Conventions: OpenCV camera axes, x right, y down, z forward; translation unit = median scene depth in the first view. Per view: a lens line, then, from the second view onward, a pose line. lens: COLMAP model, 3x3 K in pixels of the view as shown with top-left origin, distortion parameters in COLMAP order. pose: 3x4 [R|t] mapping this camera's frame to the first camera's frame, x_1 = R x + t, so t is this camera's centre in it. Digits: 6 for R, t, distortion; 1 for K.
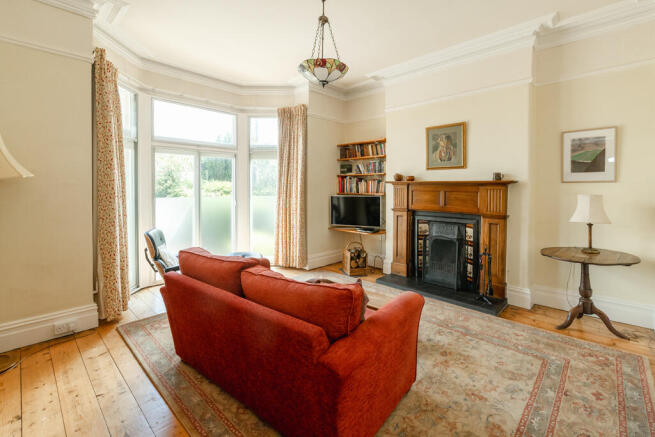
lens RADIAL K [[287.0, 0, 325.5], [0, 287.0, 185.1], [0, 0, 1]] dist [0.000358, 0.000078]
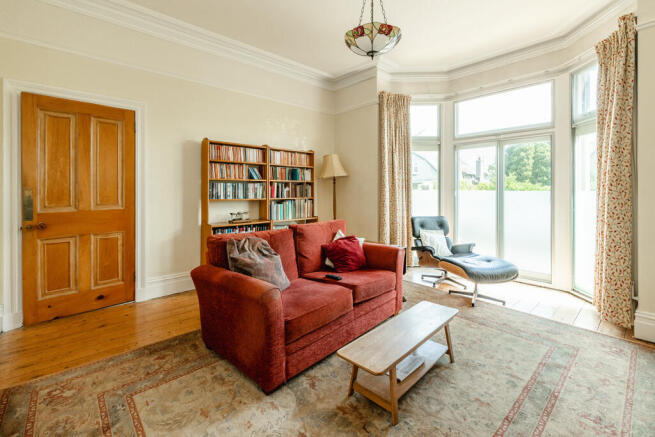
lens RADIAL K [[287.0, 0, 325.5], [0, 287.0, 185.1], [0, 0, 1]] dist [0.000358, 0.000078]
pose [[-0.083081, 0.002859, -0.996539, 0.535276], [0.021183, 0.999775, 0.001102, 0.011876], [0.996318, -0.021018, -0.083122, 0.536154]]
